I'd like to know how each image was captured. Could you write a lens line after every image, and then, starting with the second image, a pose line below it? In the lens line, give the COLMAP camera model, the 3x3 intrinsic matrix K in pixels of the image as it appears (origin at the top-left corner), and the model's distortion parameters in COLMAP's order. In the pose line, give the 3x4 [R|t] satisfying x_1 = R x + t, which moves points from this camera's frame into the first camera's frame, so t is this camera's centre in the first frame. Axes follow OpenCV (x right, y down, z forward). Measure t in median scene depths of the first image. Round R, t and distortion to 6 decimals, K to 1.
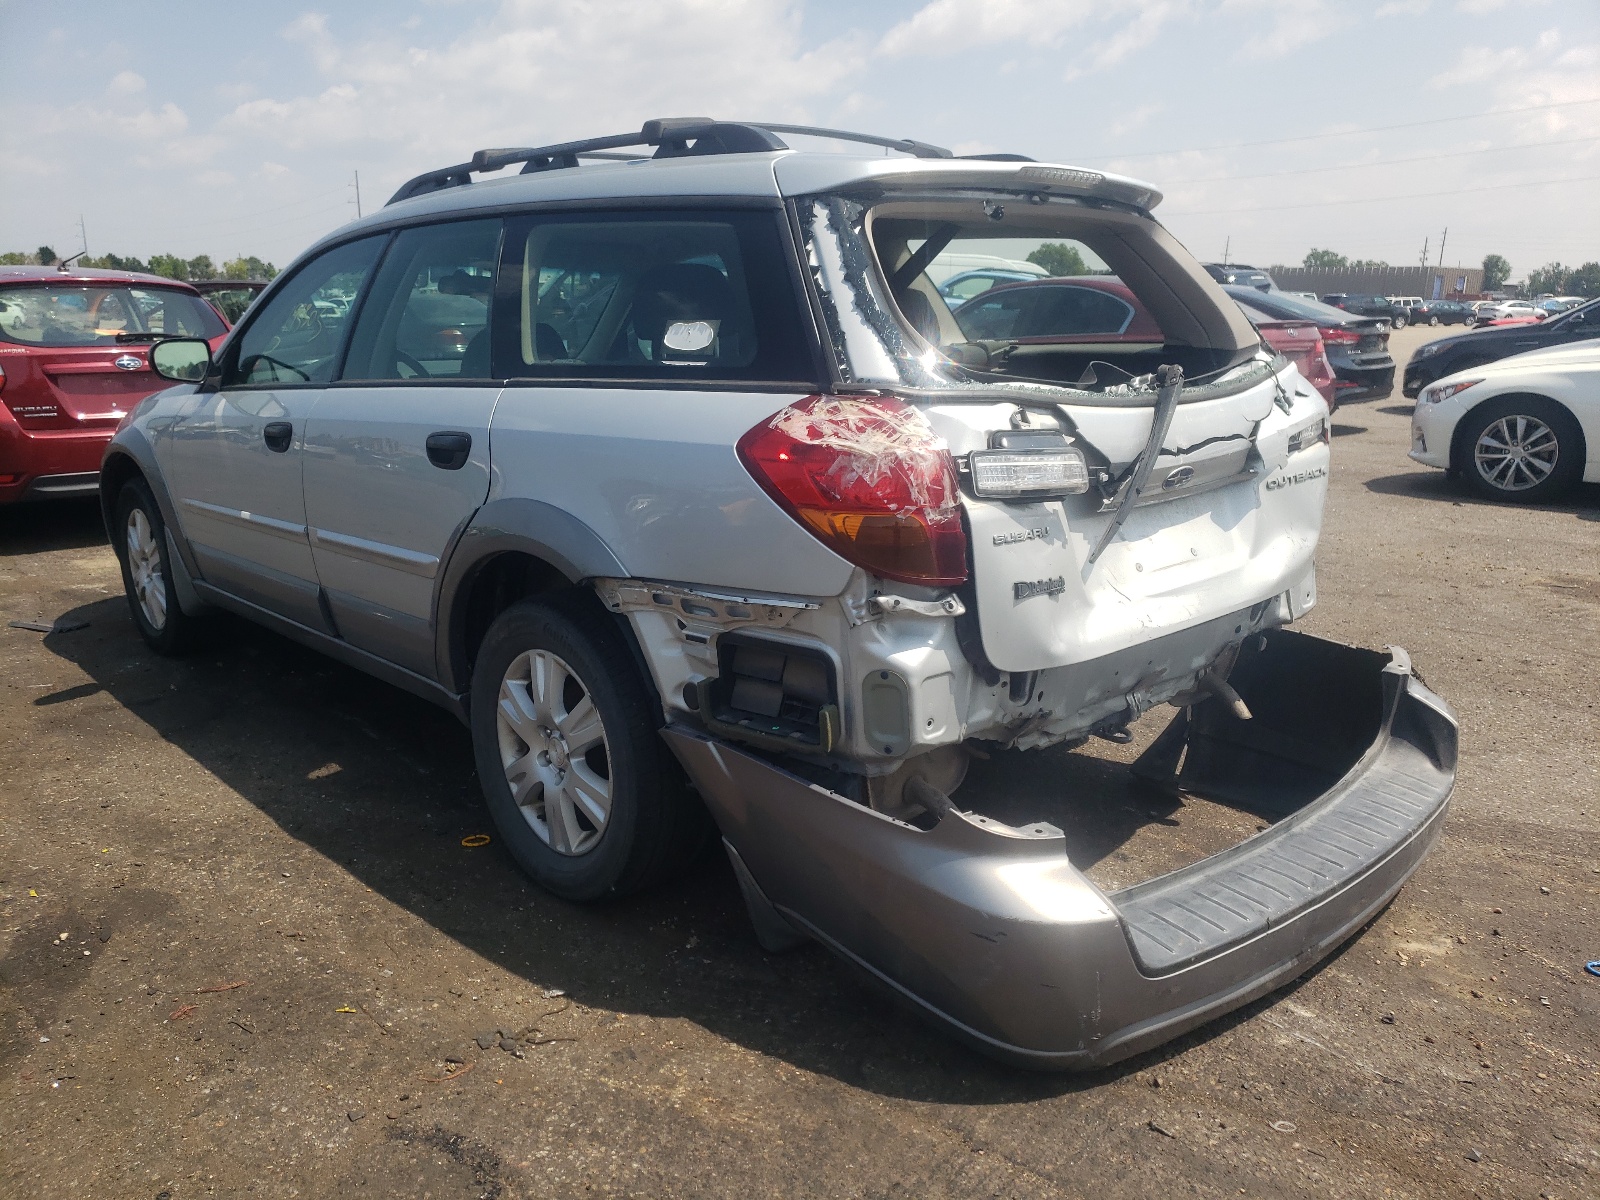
lens RADIAL K [[1233.8, 0, 800.0], [0, 1233.8, 600.0], [0, 0, 1]] dist [0.136883, -0.216070]
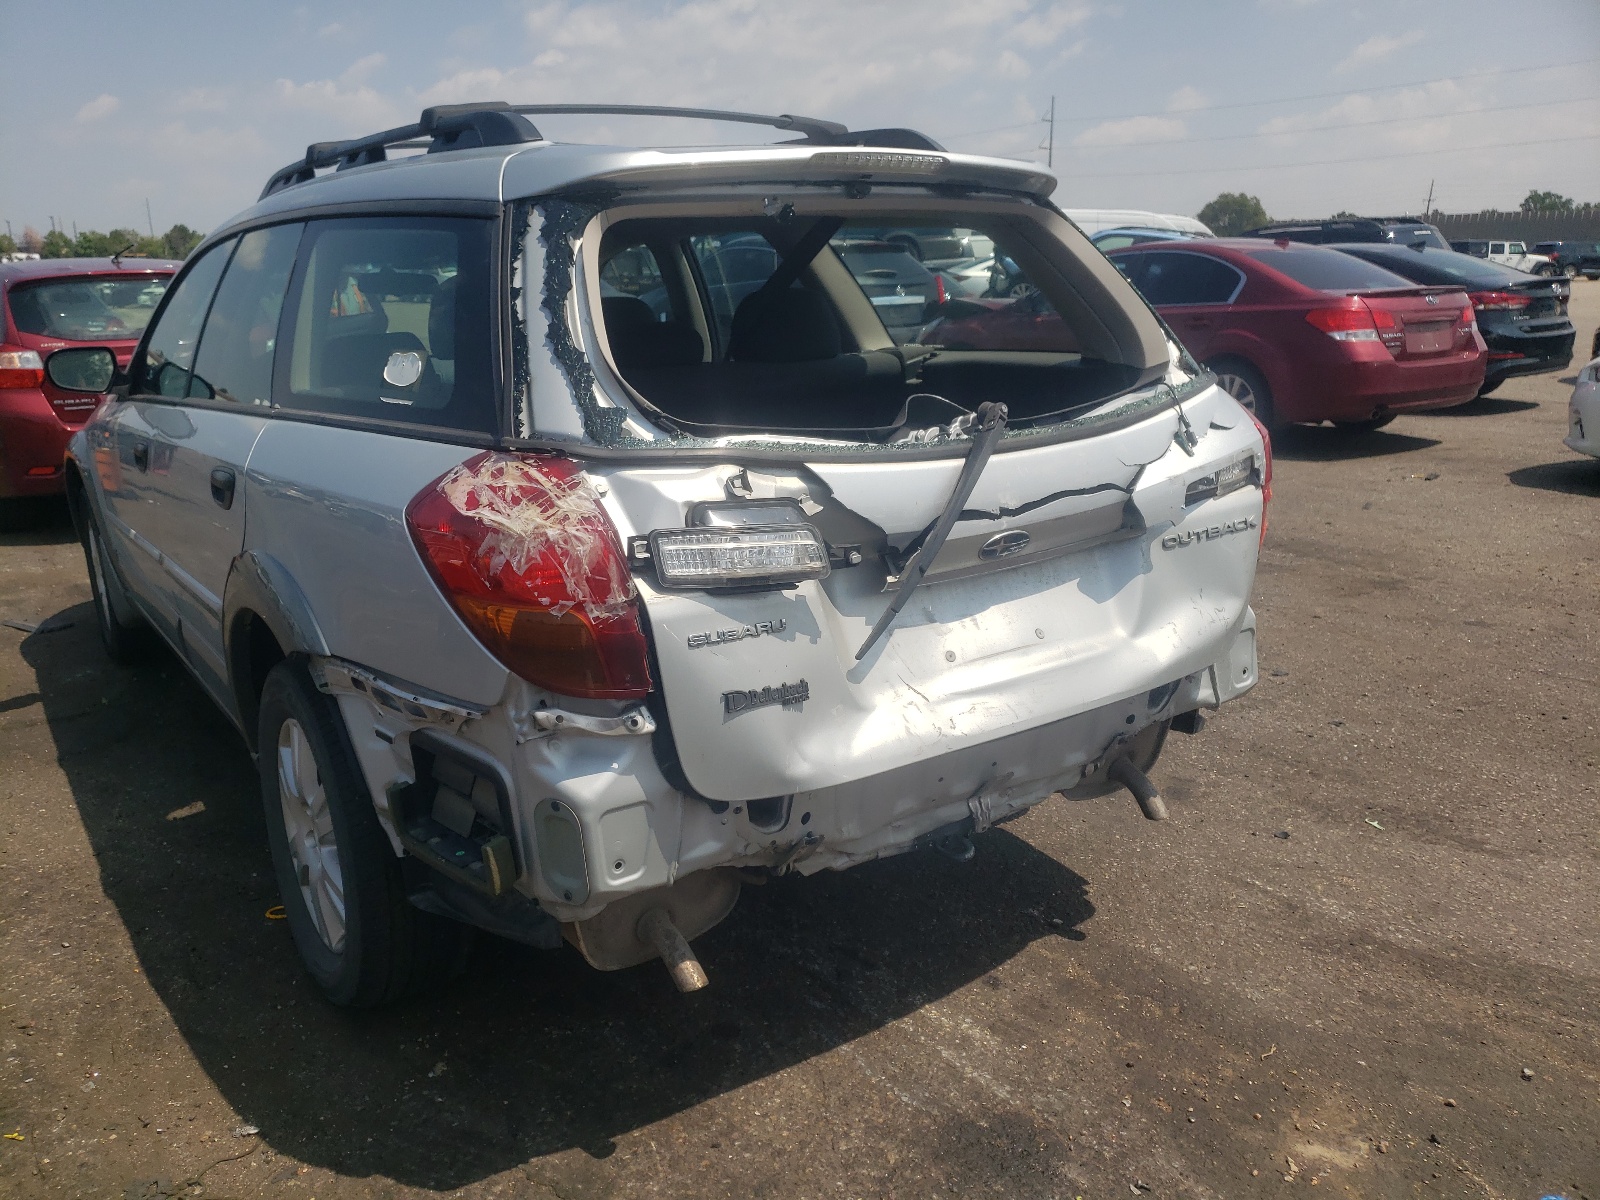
lens RADIAL K [[1209.1, 0, 800.0], [0, 1209.1, 587.8], [0, 0, 1]] dist [0.117785, -0.162359]
pose [[0.986923, 0.022527, -0.159608, 0.317295], [-0.017810, 0.999363, 0.030922, -0.097871], [0.160203, -0.027675, 0.986696, 0.230907]]
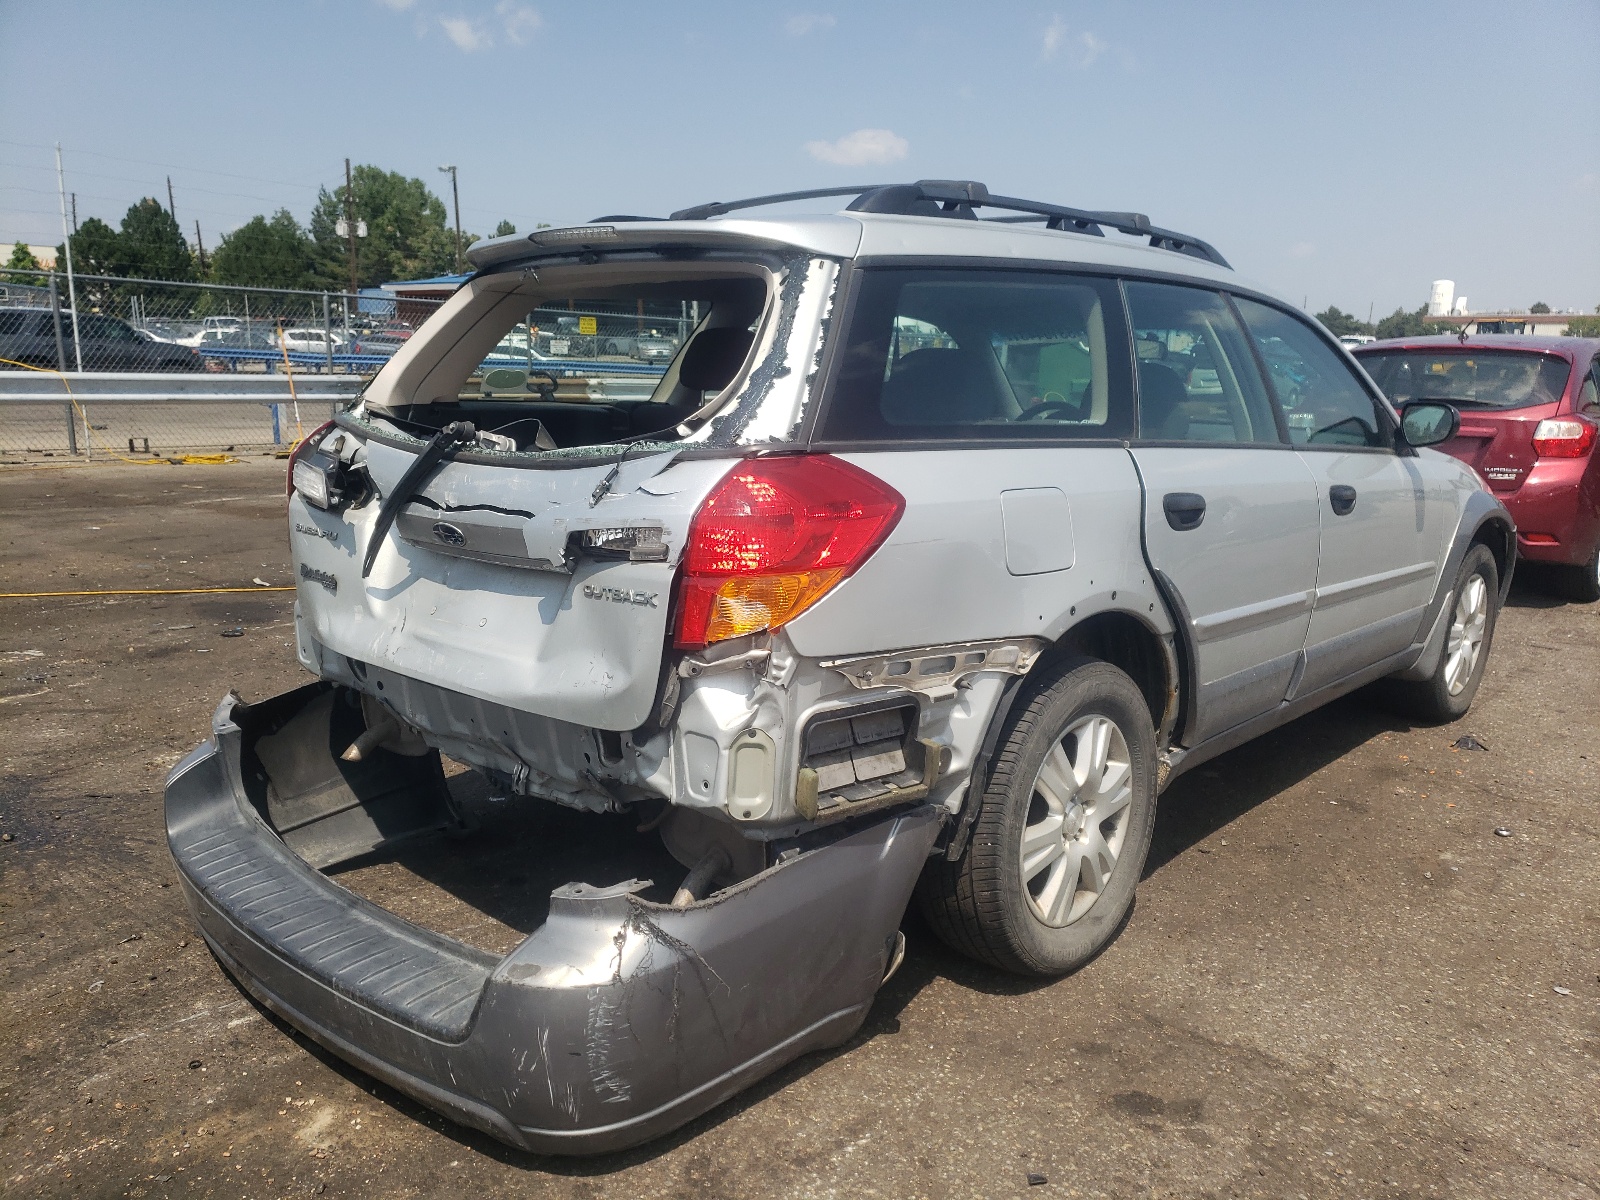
lens RADIAL K [[1233.8, 0, 800.0], [0, 1233.8, 600.0], [0, 0, 1]] dist [0.136883, -0.216070]
pose [[0.118261, 0.203803, -0.971843, 1.396325], [-0.253783, 0.952410, 0.168846, -0.304813], [0.960004, 0.226669, 0.164355, 1.192228]]
